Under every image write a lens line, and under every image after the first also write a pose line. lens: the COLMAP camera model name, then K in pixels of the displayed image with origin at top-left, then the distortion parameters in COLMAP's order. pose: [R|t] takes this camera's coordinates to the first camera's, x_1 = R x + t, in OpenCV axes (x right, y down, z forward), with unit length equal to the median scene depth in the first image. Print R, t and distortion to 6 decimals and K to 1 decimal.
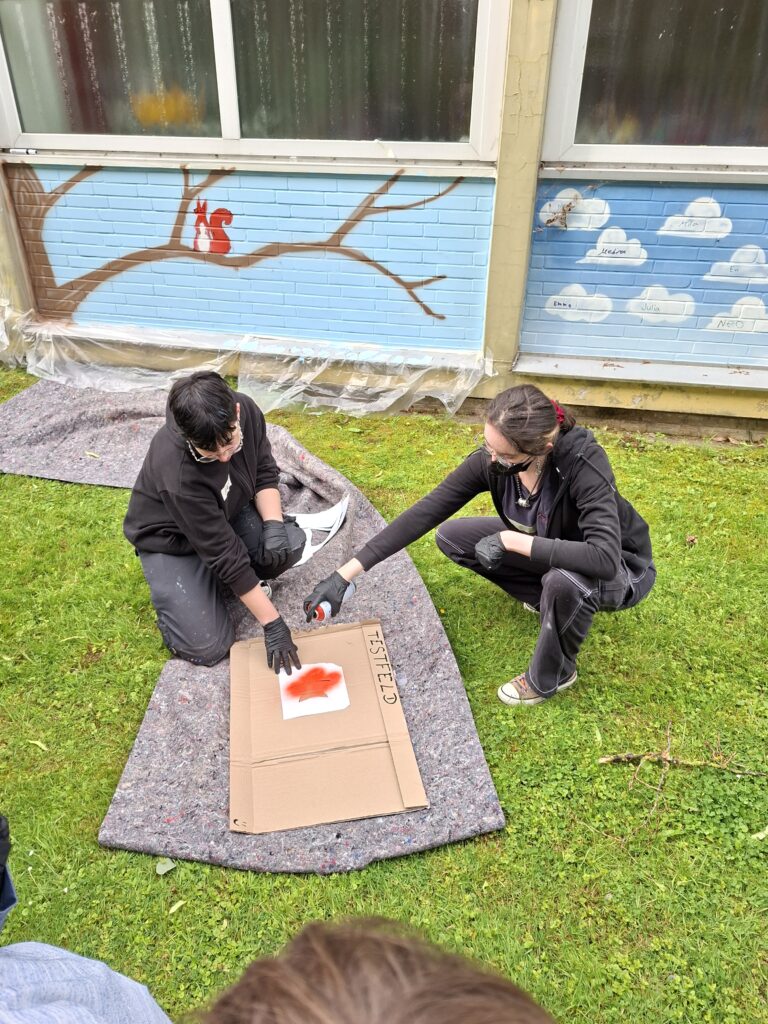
lens RADIAL K [[713.0, 0, 384.0], [0, 713.0, 512.0], [0, 0, 1]] dist [0.109820, -0.136727]
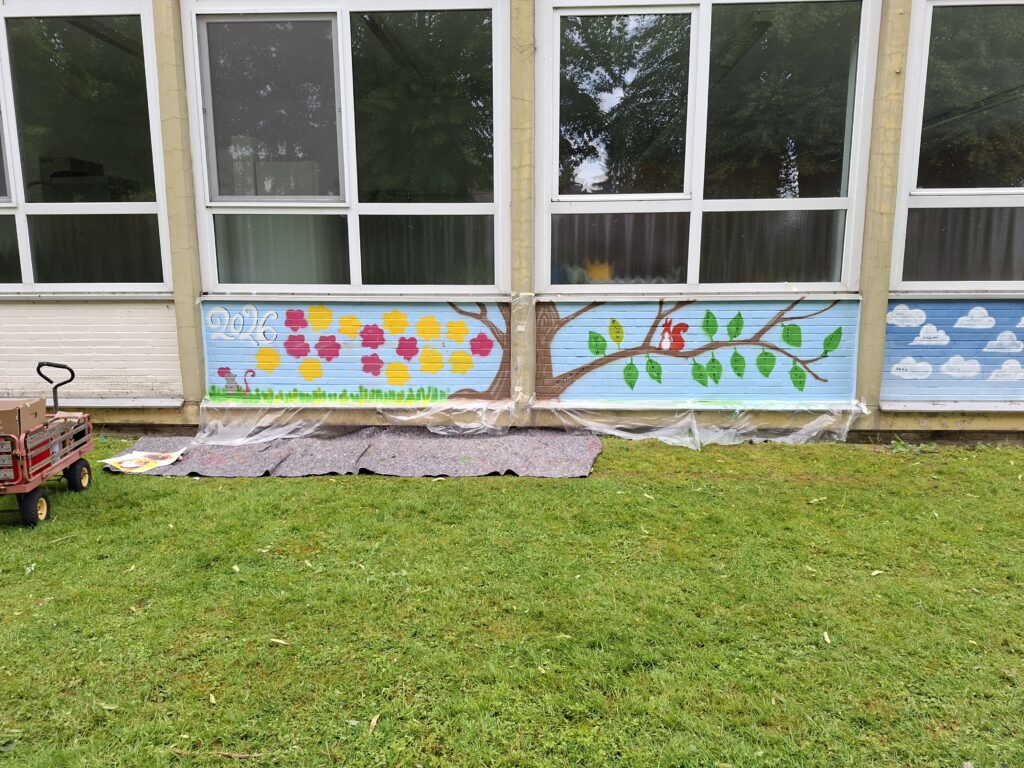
lens RADIAL K [[716.5, 0, 512.0], [0, 716.5, 384.0], [0, 0, 1]] dist [0.113446, -0.140010]
pose [[0.984689, -0.034926, 0.170788, -0.876503], [0.095480, 0.927754, -0.360771, 0.246895], [-0.145849, 0.371554, 0.916884, -0.357472]]
